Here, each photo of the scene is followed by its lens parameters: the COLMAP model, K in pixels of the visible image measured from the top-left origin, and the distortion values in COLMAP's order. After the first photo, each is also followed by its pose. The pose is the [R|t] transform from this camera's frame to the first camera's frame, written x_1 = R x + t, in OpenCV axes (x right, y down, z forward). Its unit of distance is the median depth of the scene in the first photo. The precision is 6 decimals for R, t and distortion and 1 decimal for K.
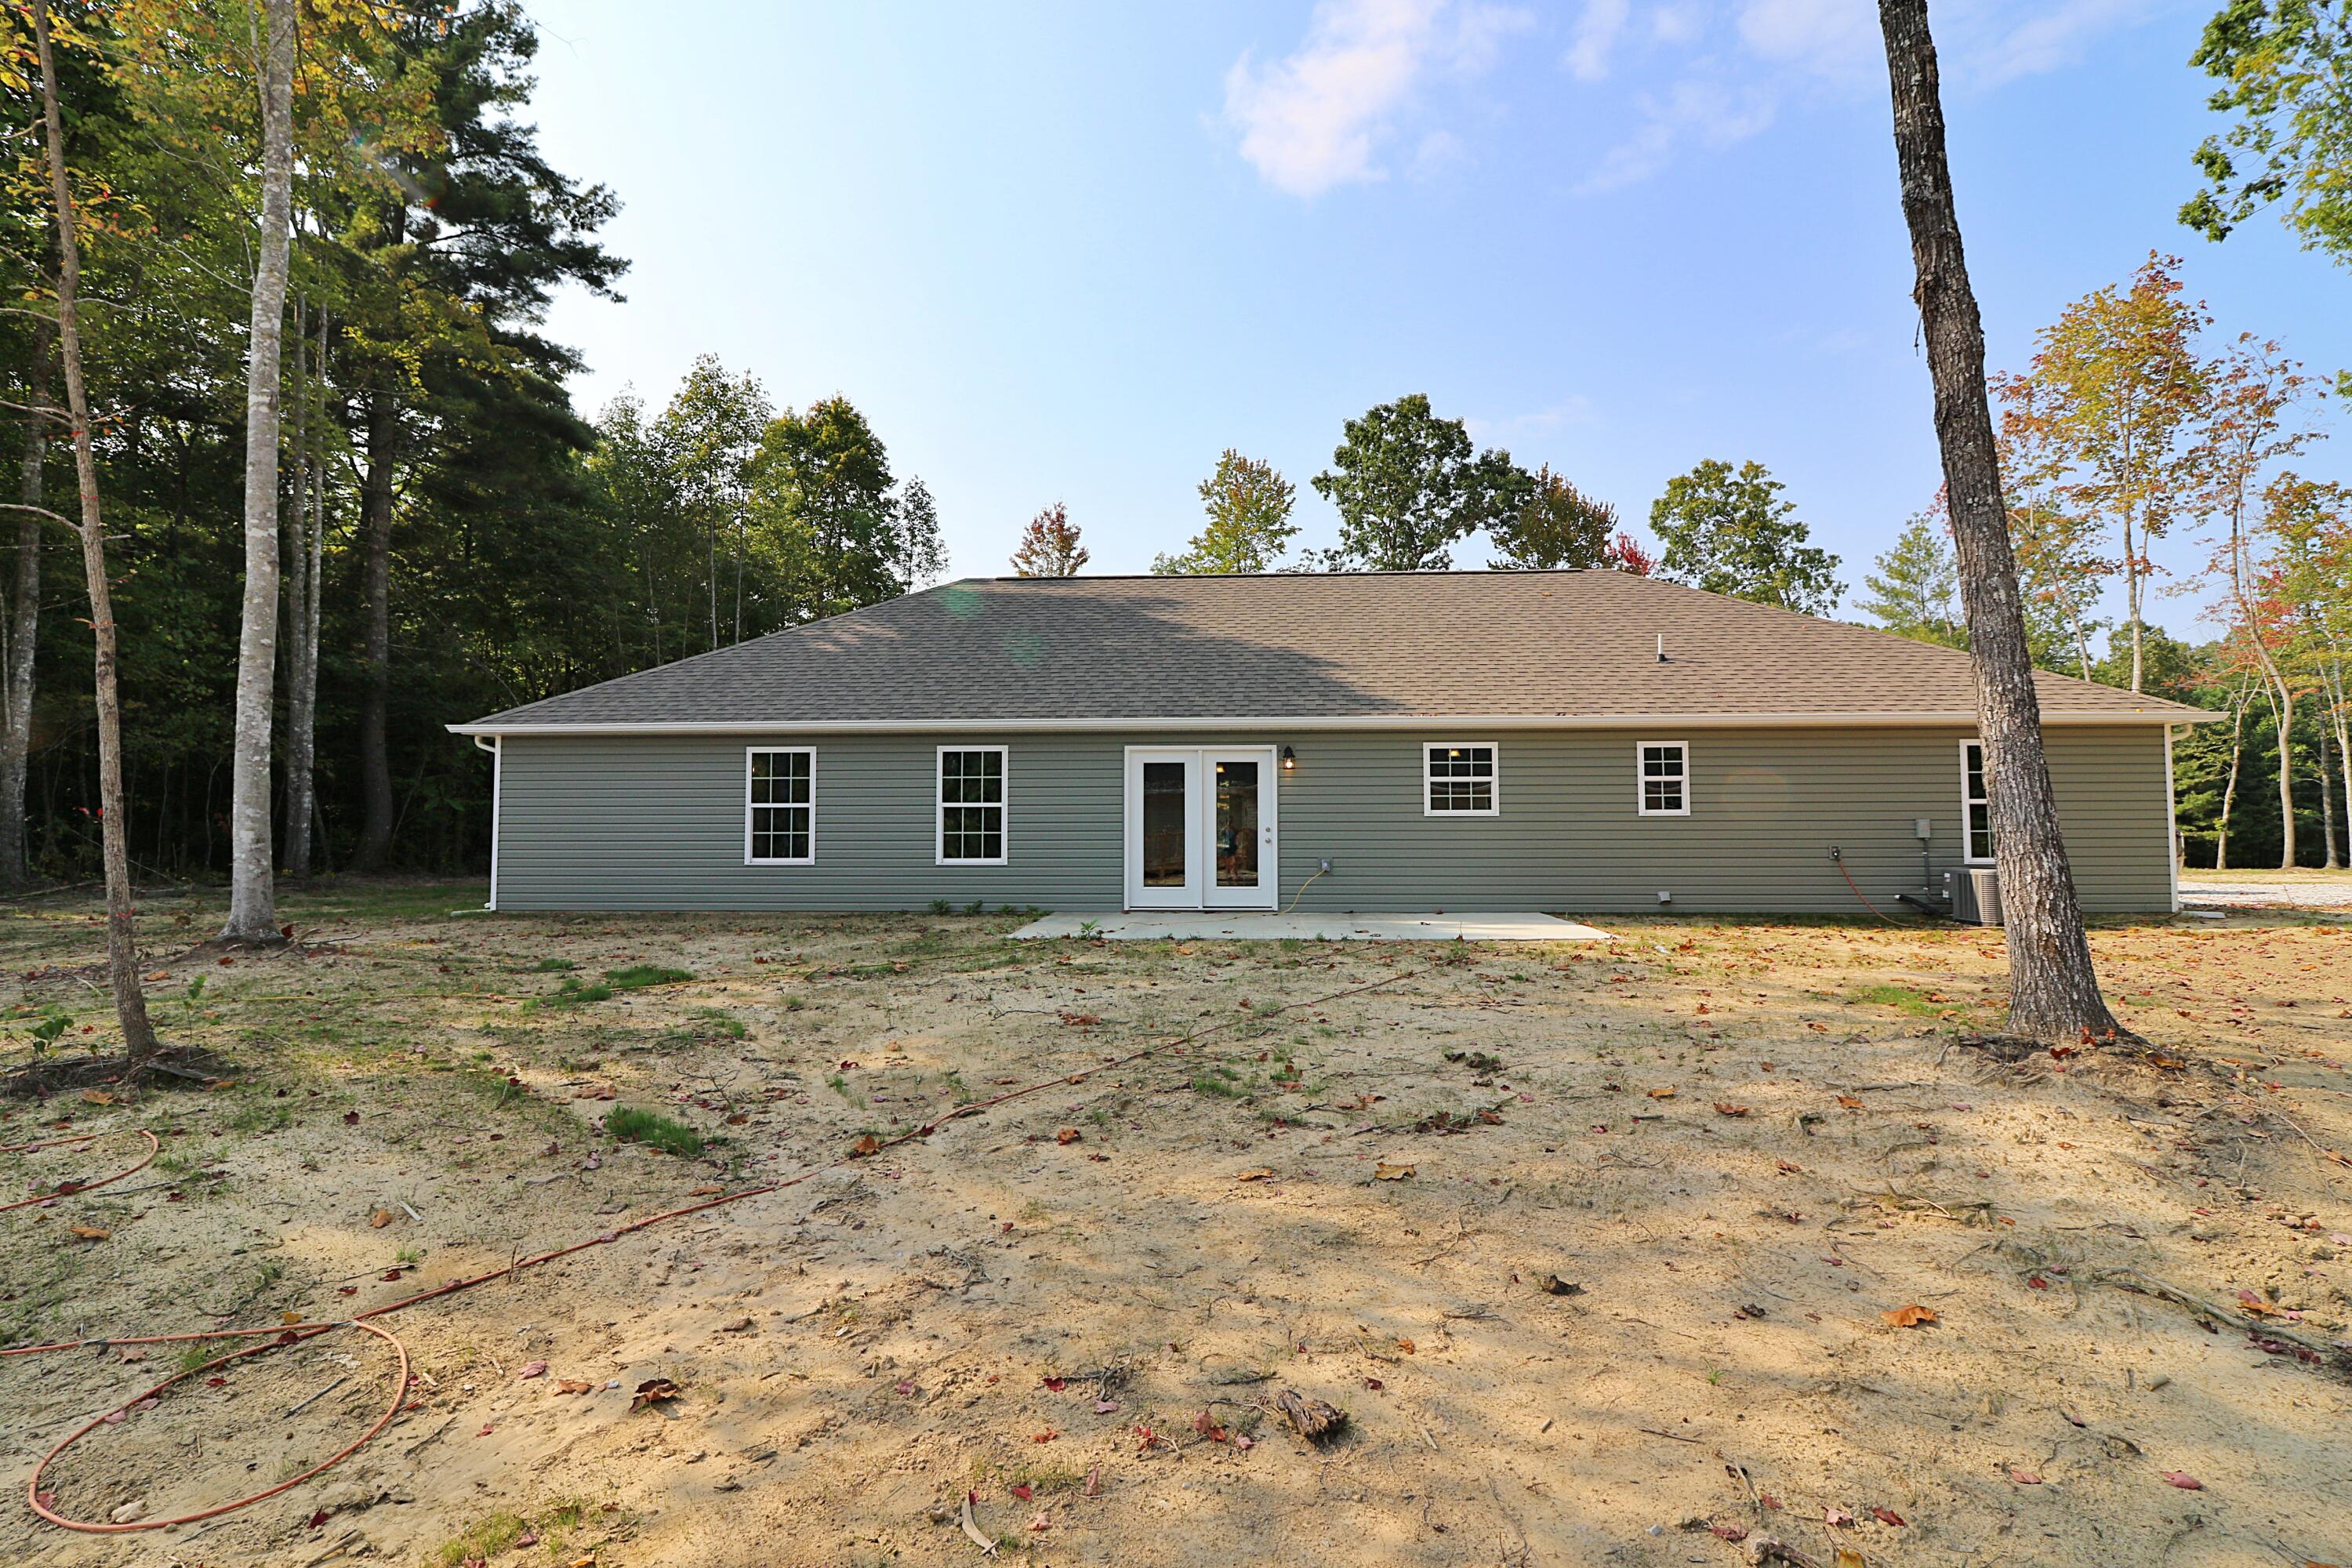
lens RADIAL K [[1080.7, 0, 1180.0], [0, 1080.7, 780.3], [0, 0, 1]] dist [-0.000475, -0.009737]
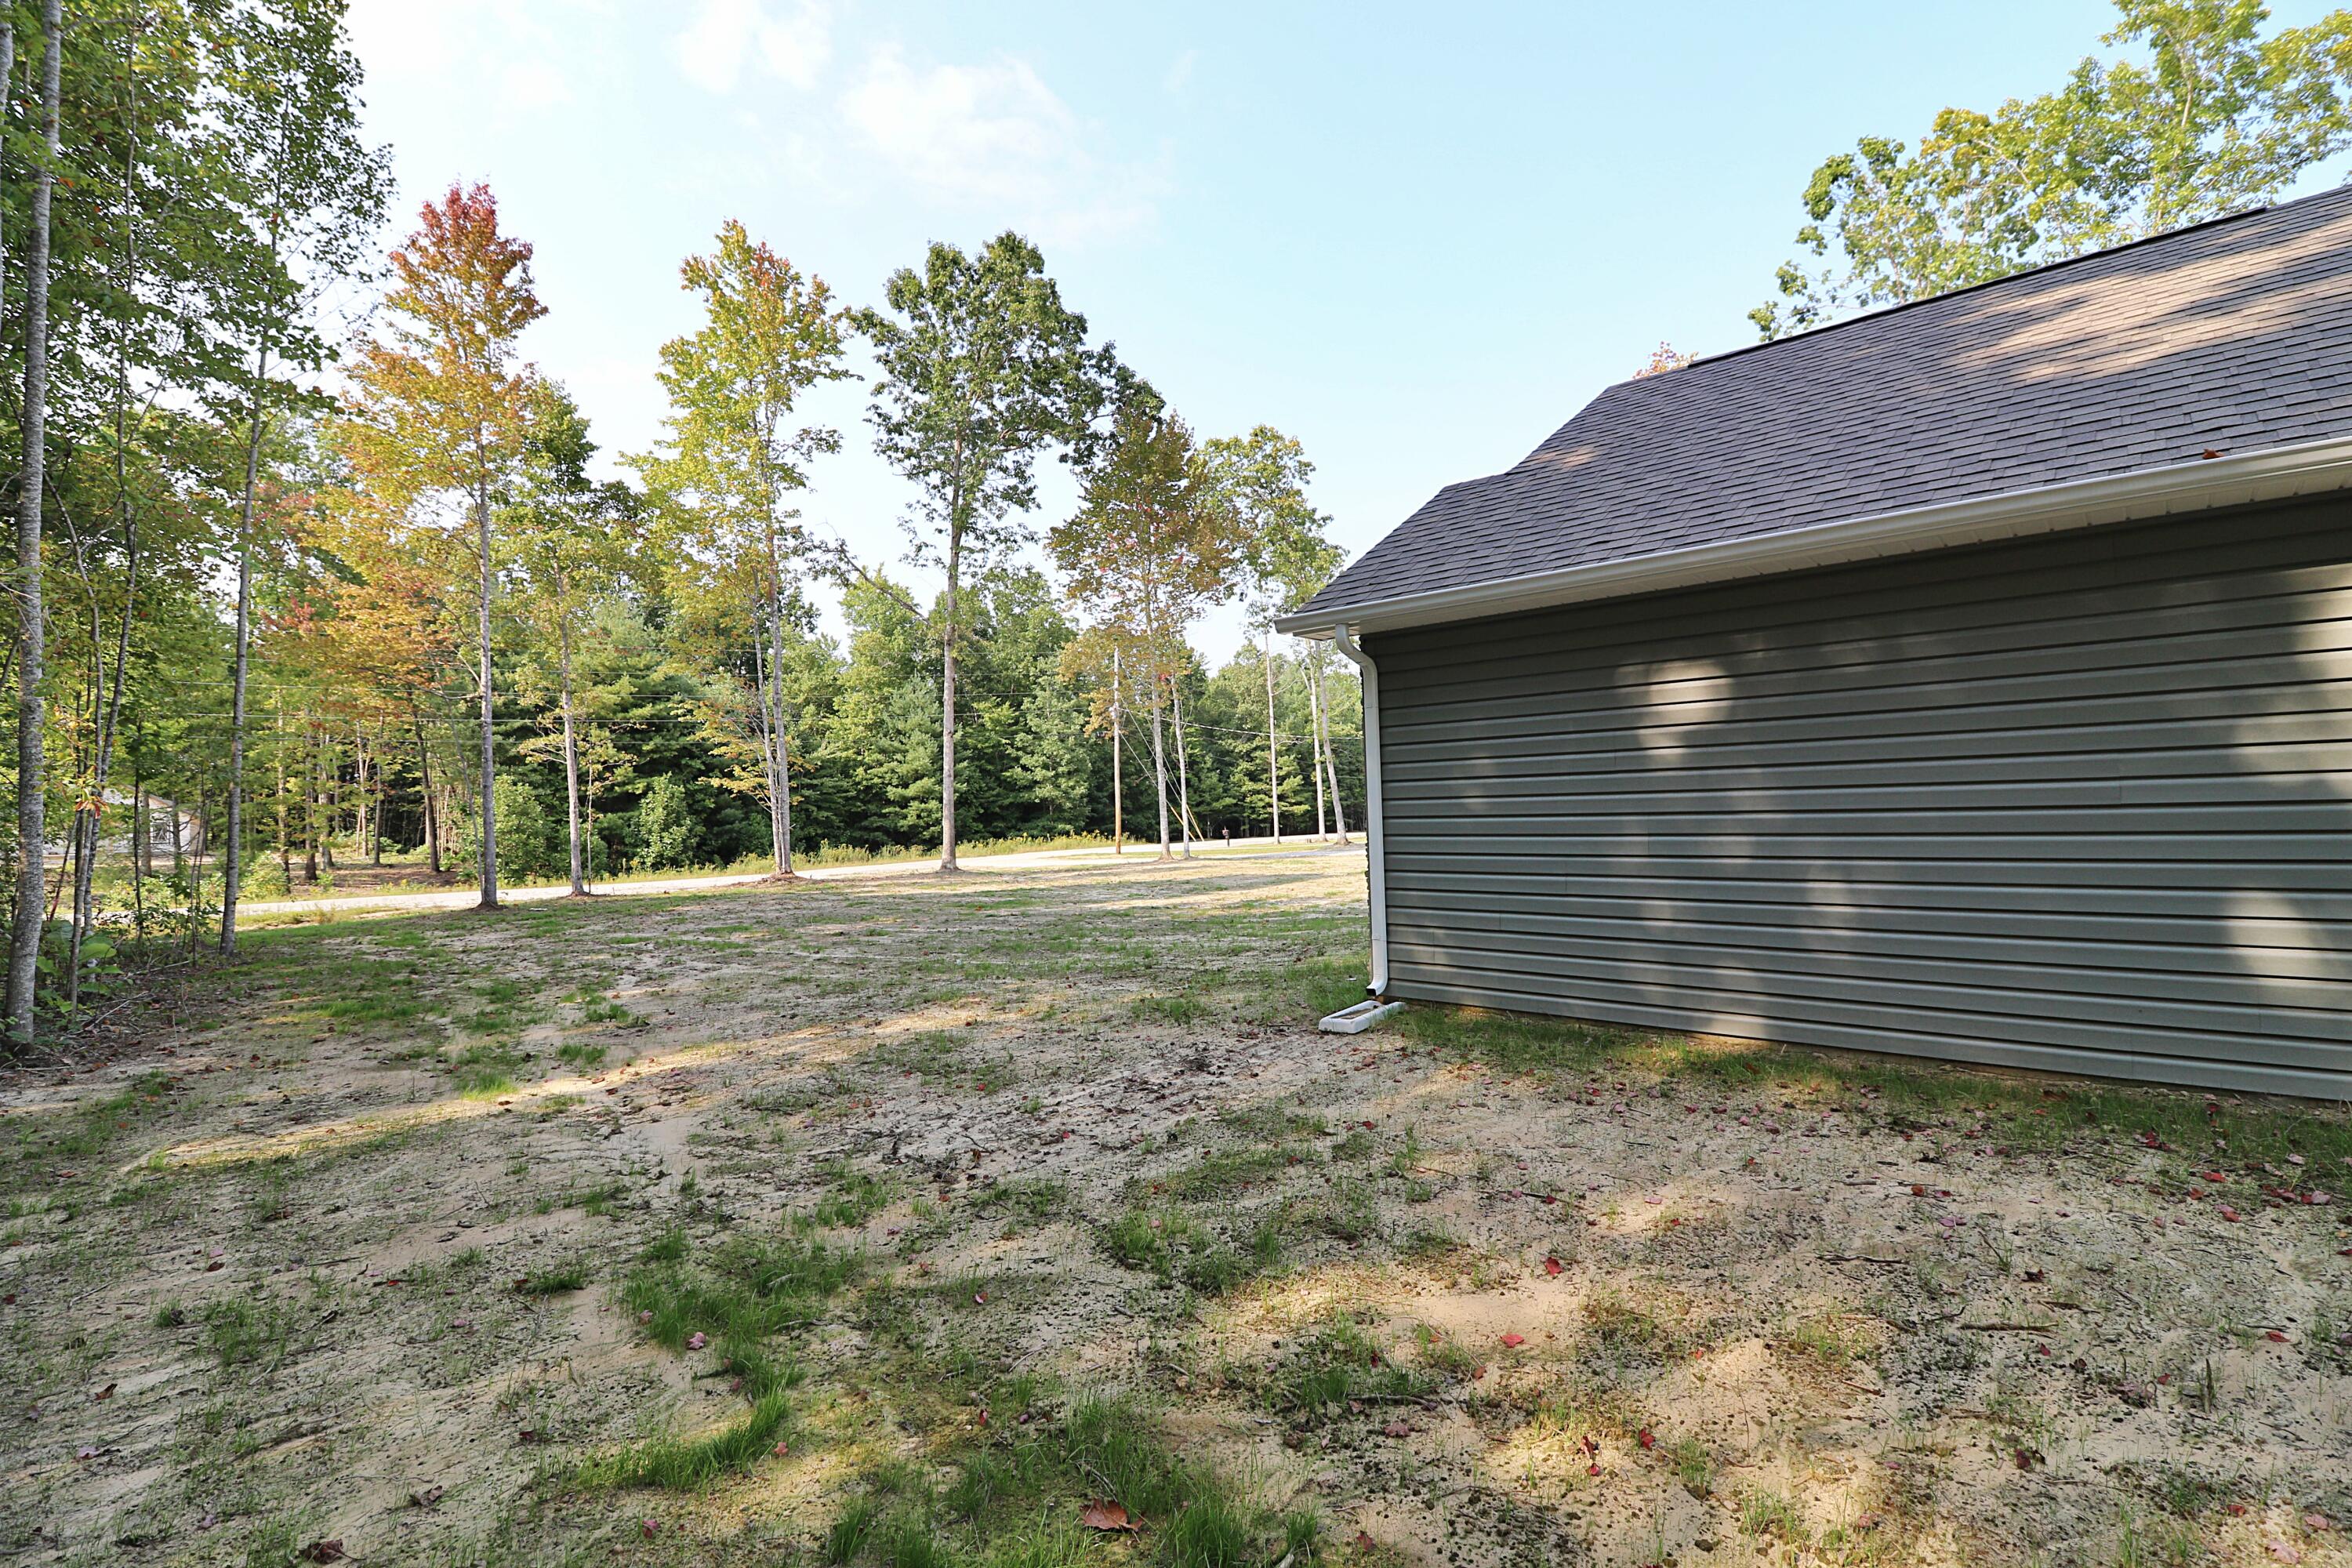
lens RADIAL K [[1081.7, 0, 1179.8], [0, 1081.7, 769.0], [0, 0, 1]] dist [-0.002186, -0.010909]
pose [[0.635977, 0.009199, 0.771653, -0.502168], [-0.009471, 0.999947, -0.004114, 0.022850], [-0.771650, -0.004692, 0.636030, 0.736722]]
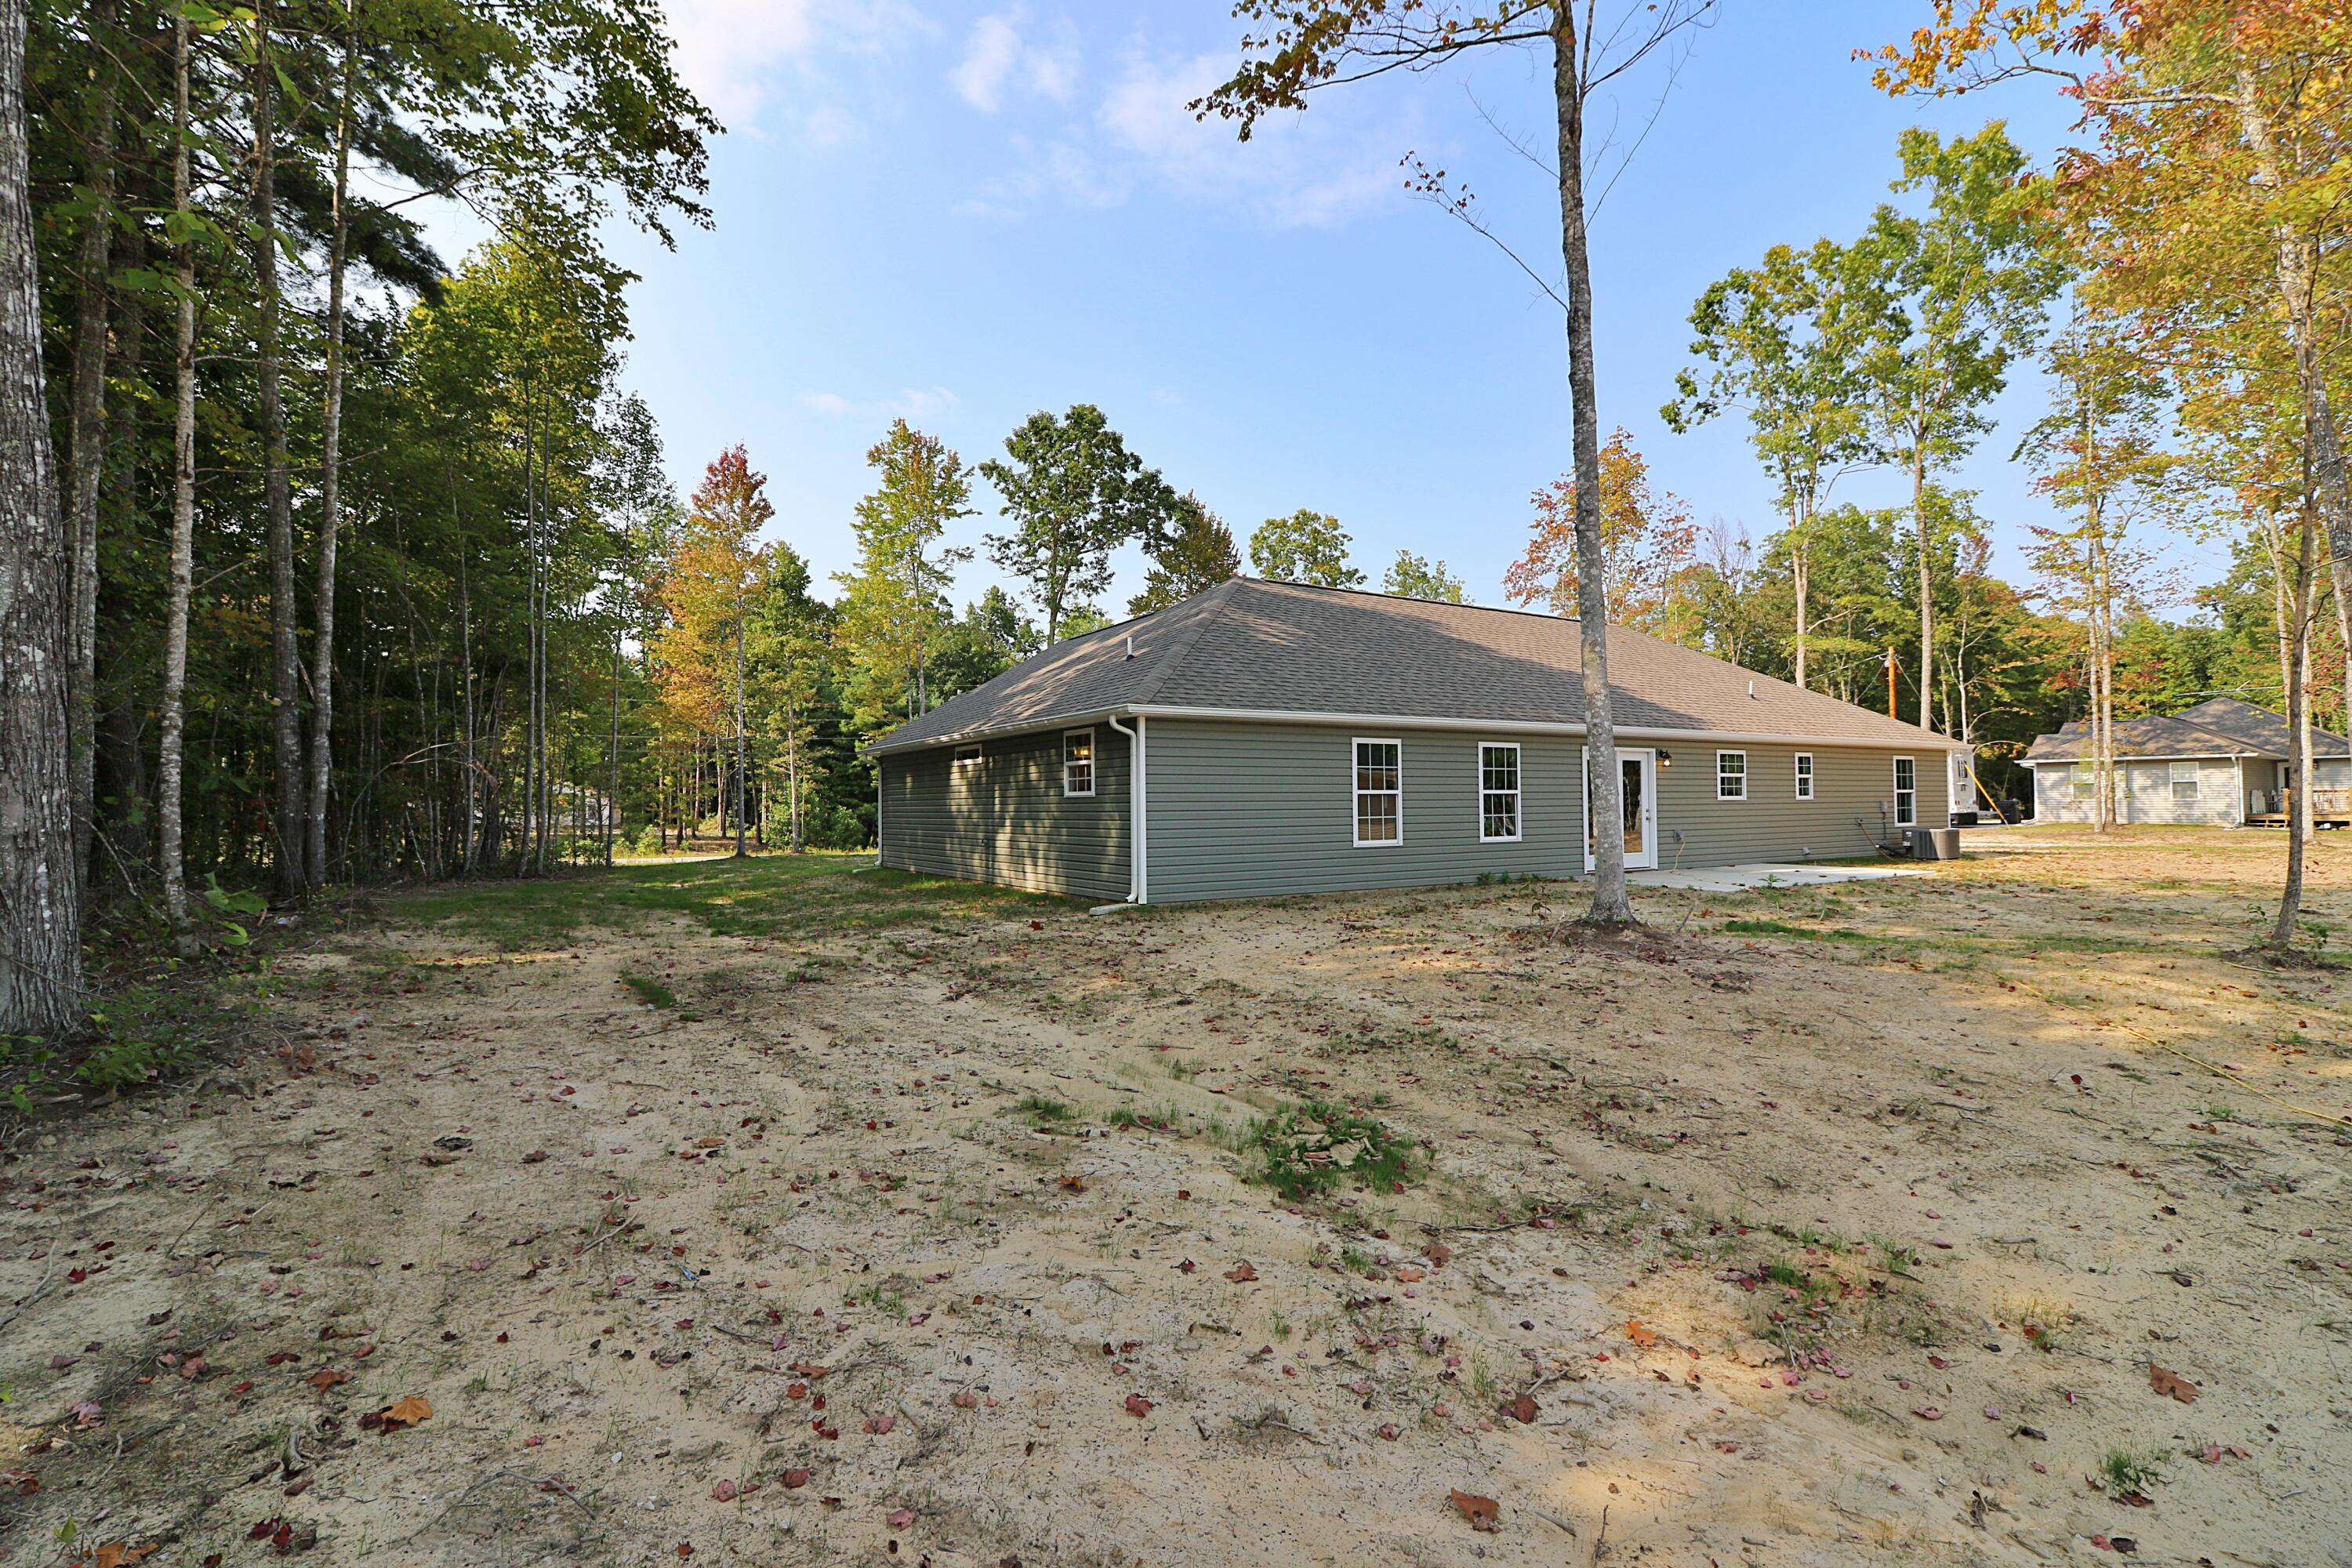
lens RADIAL K [[1080.7, 0, 1180.0], [0, 1080.7, 780.3], [0, 0, 1]] dist [-0.000475, -0.009737]
pose [[0.814820, 0.006868, 0.579673, -0.570651], [-0.017346, 0.999771, 0.012537, 0.000351], [-0.579454, -0.020271, 0.814753, 0.116373]]
